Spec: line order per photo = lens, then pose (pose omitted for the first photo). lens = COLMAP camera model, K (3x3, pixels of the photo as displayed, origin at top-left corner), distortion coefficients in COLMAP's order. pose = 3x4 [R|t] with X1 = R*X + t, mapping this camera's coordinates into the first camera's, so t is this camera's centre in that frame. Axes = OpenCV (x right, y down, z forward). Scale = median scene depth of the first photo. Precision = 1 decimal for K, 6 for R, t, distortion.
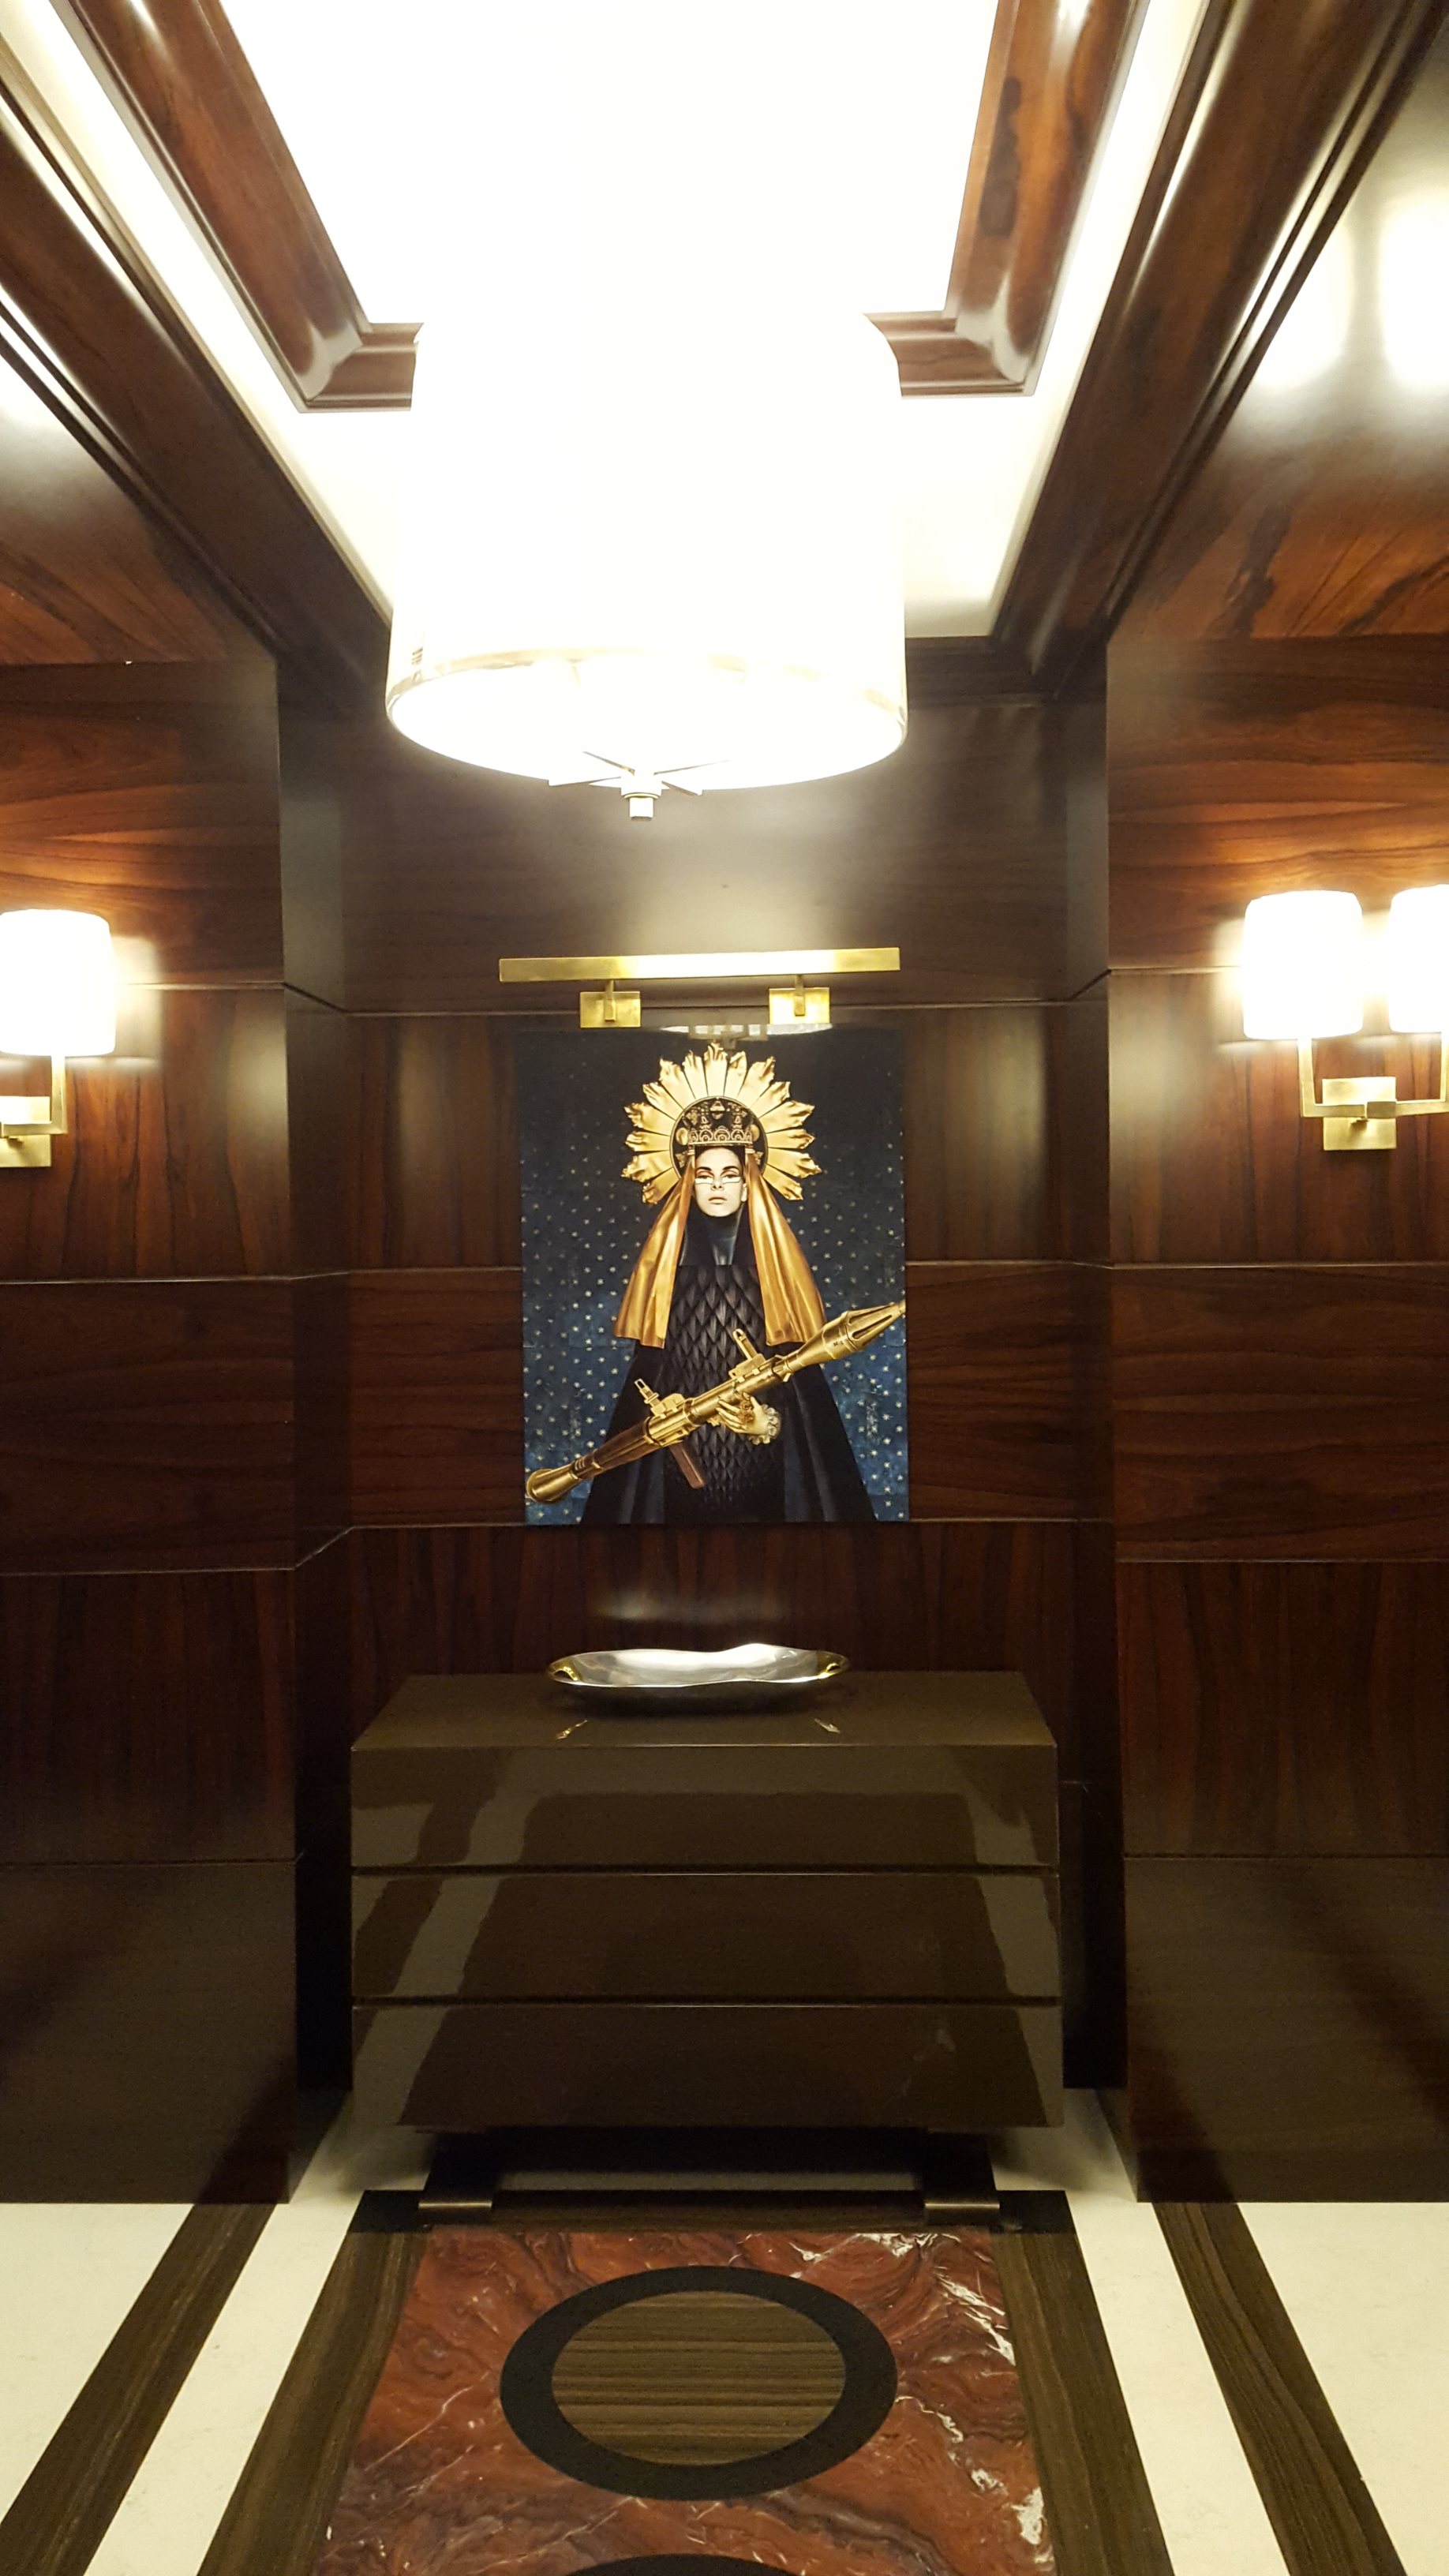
lens RADIAL K [[2005.9, 0, 714.0], [0, 2005.9, 1172.6], [0, 0, 1]] dist [0.041179, -0.000330]
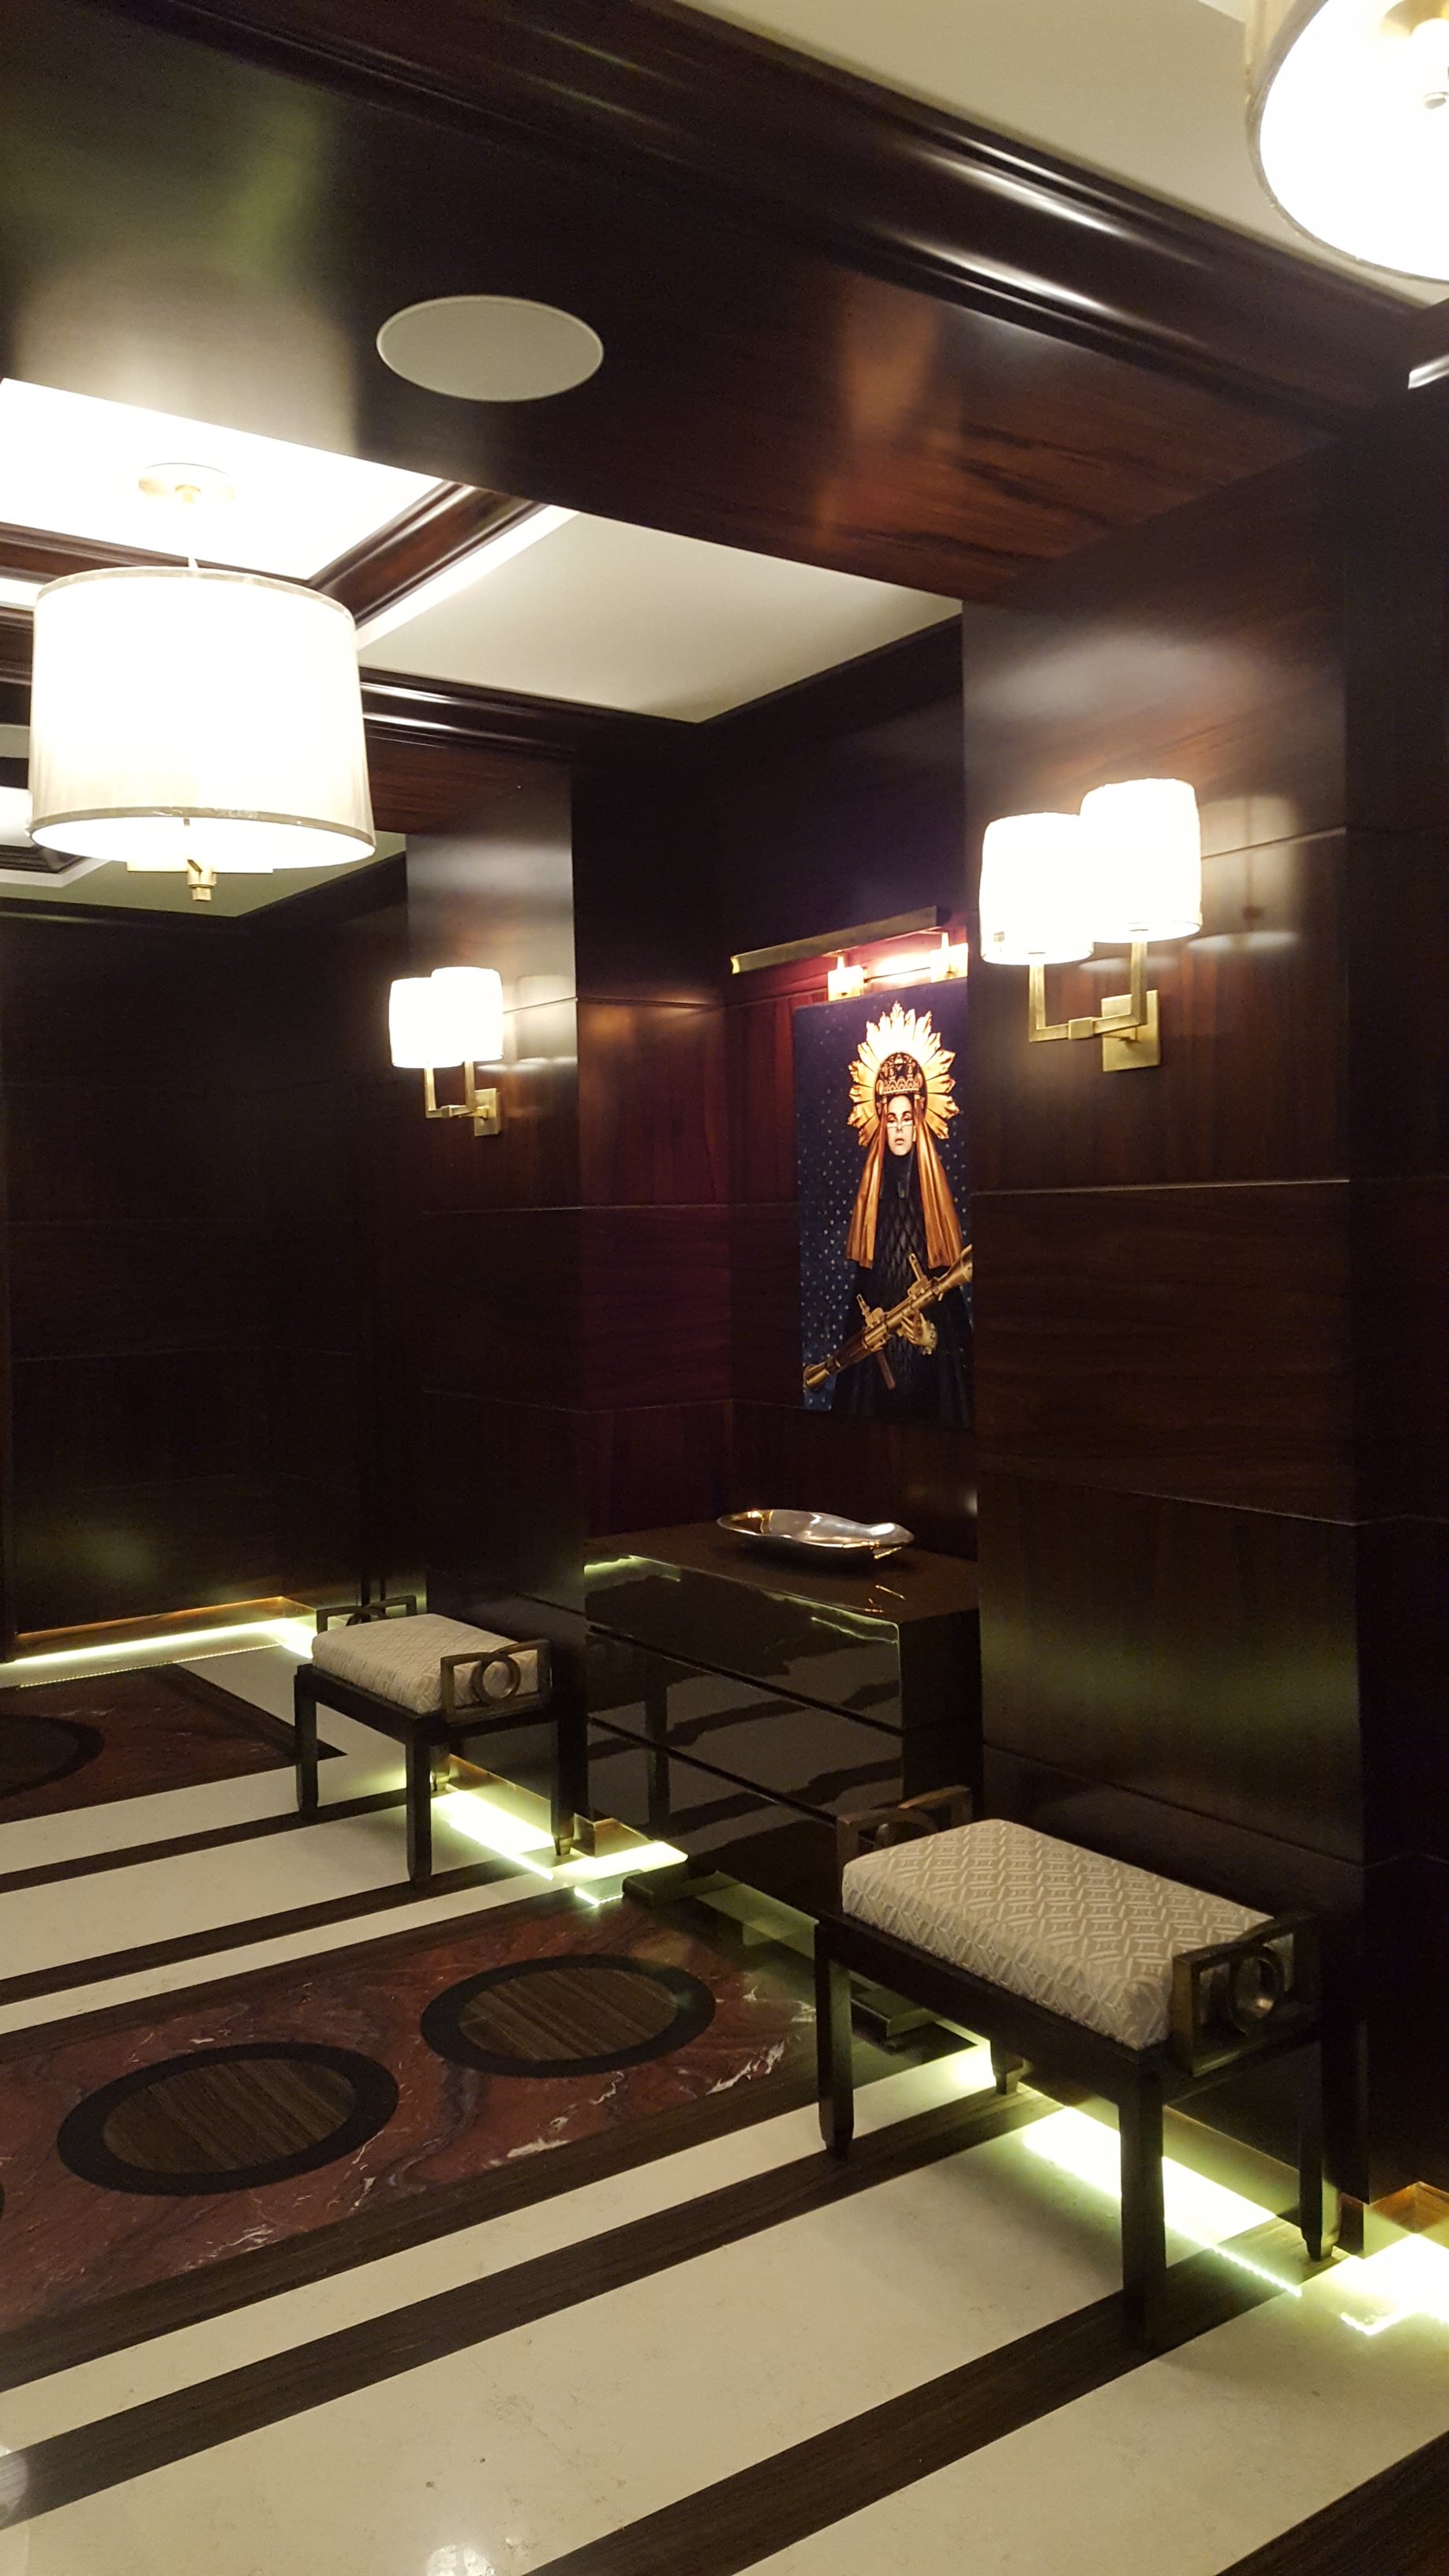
lens RADIAL K [[1888.2, 0, 723.4], [0, 1888.2, 1250.2], [0, 0, 1]] dist [0.083484, -0.091161]
pose [[0.595313, 0.014040, -0.803371, 0.813561], [0.029907, 0.998767, 0.039616, 0.030228], [0.802937, -0.047610, 0.594159, 0.272752]]
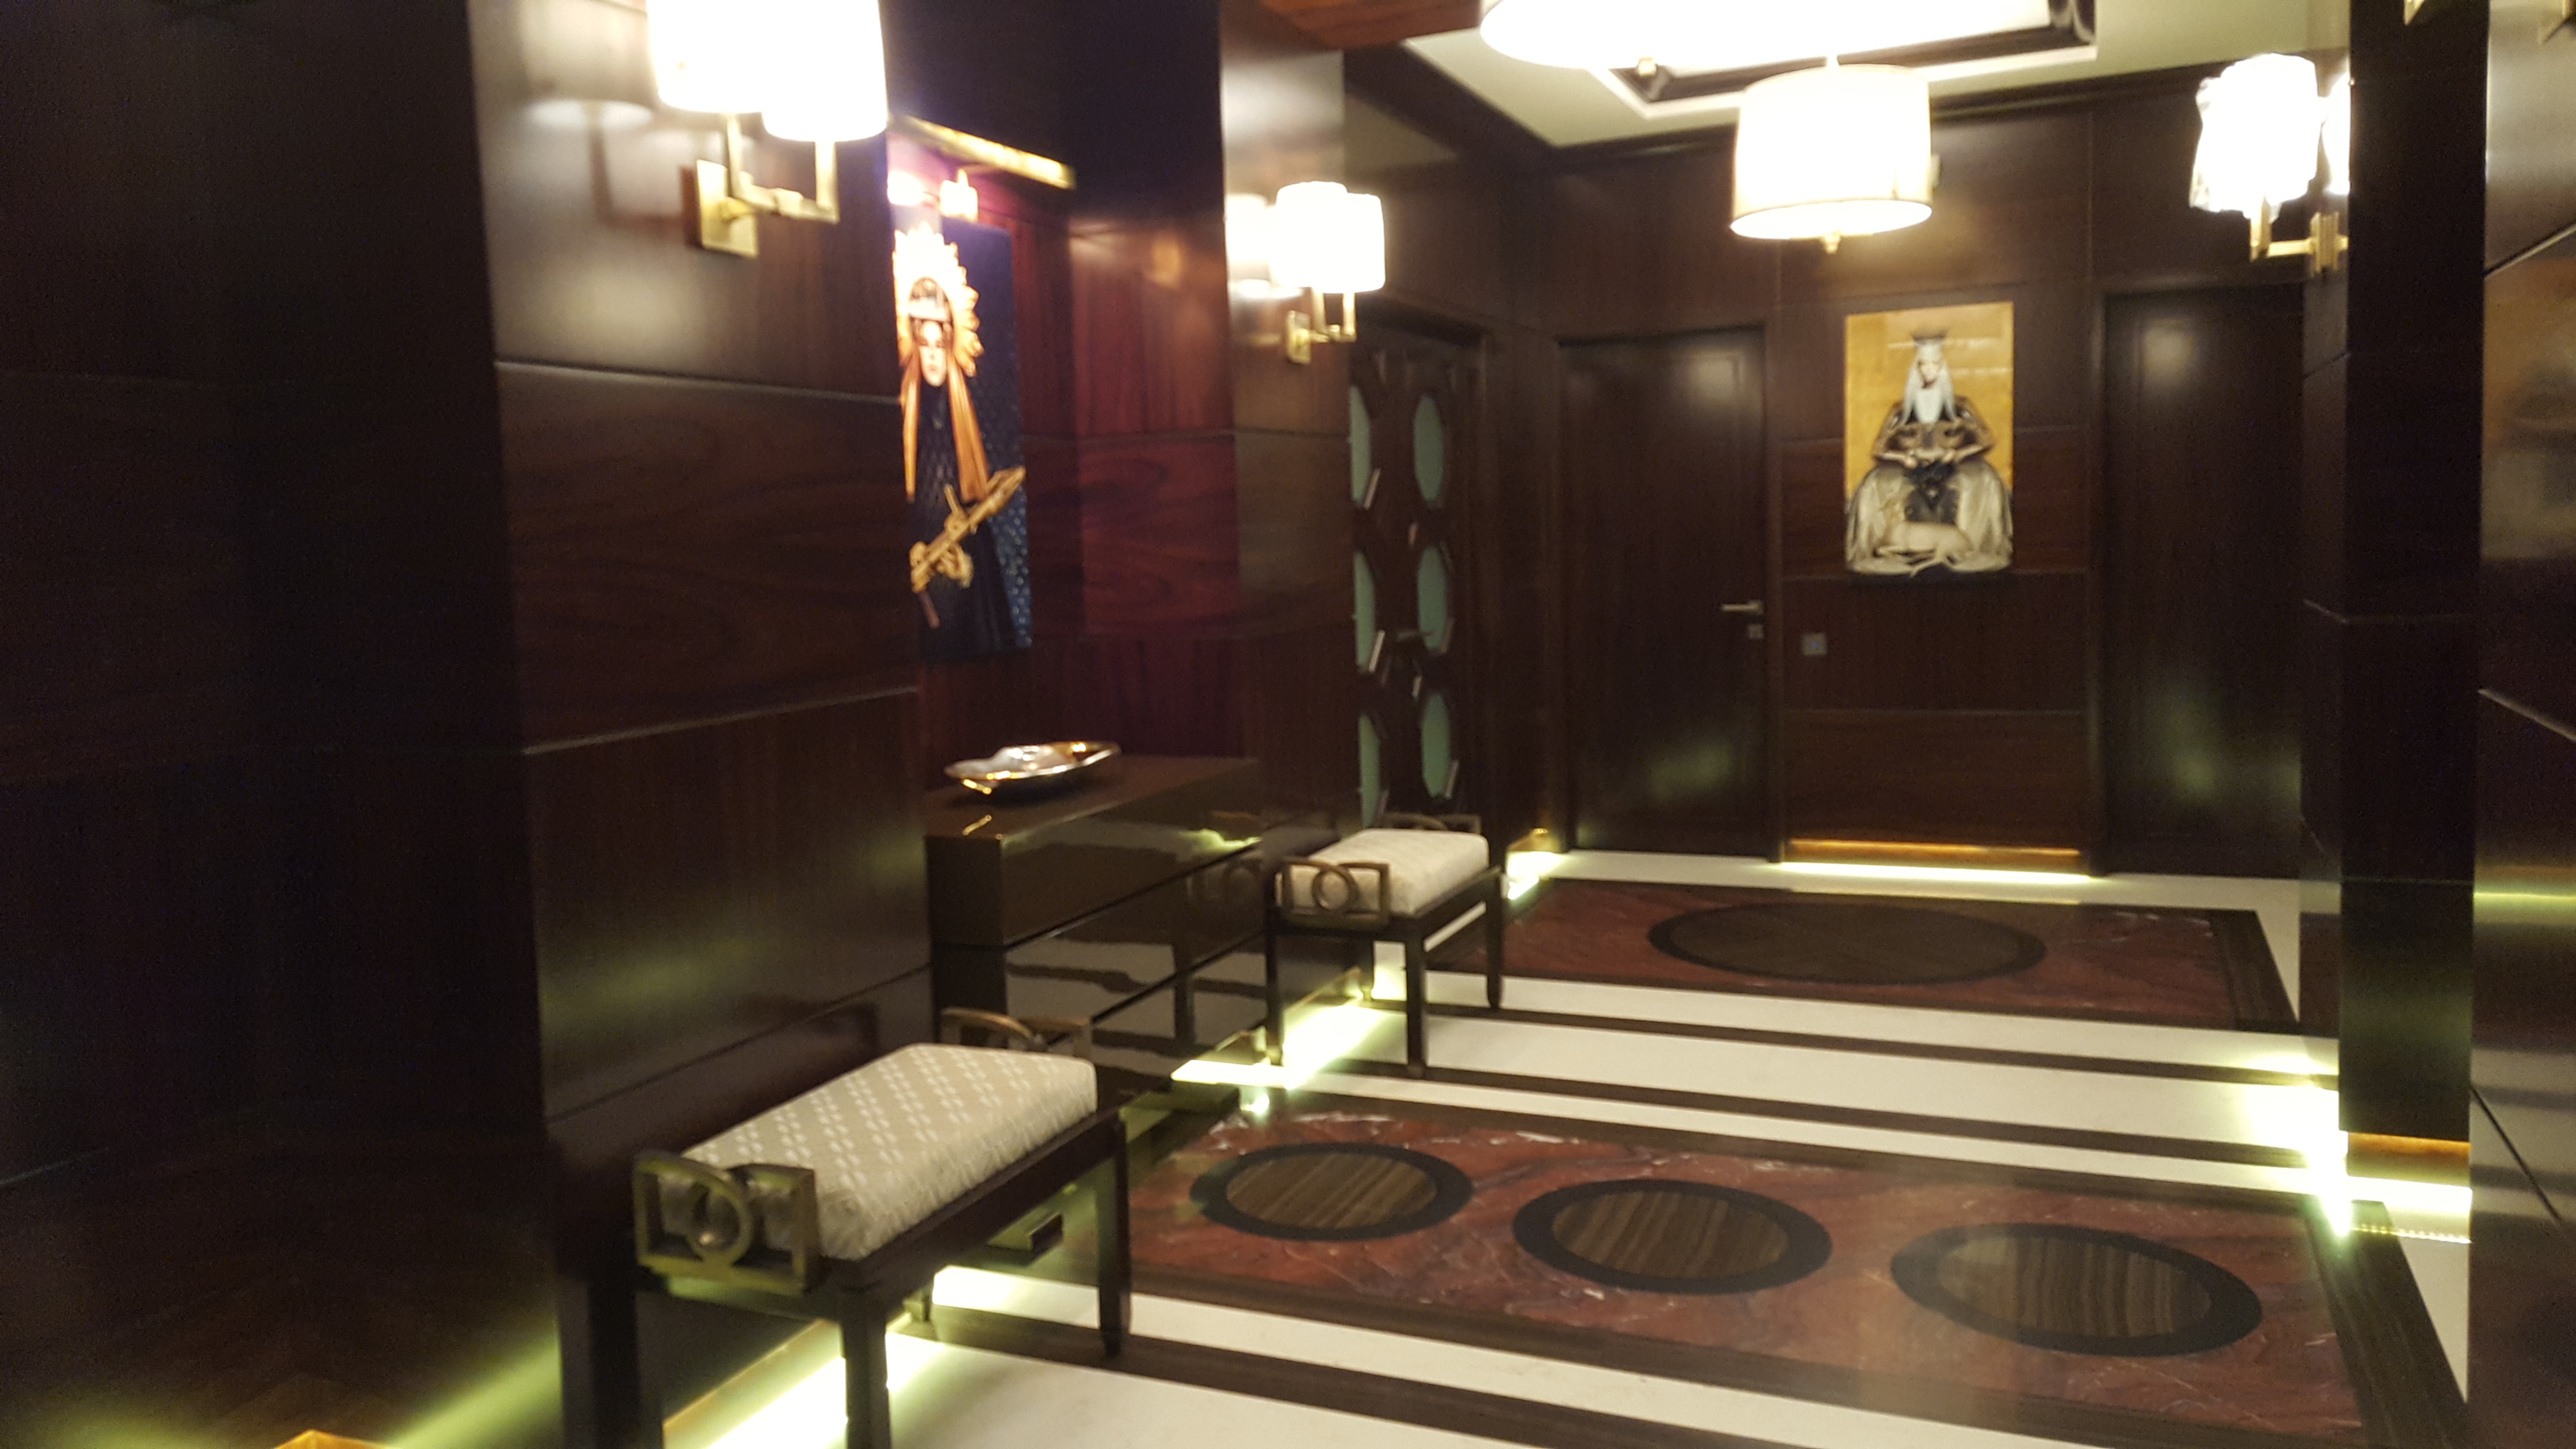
lens RADIAL K [[1888.2, 0, 1217.7], [0, 1888.2, 723.2], [0, 0, 1]] dist [0.083484, -0.091161]
pose [[0.382157, -0.090168, 0.919688, -0.927581], [0.010654, 0.995592, 0.093182, 0.113355], [-0.924036, -0.025812, 0.381433, 0.446325]]
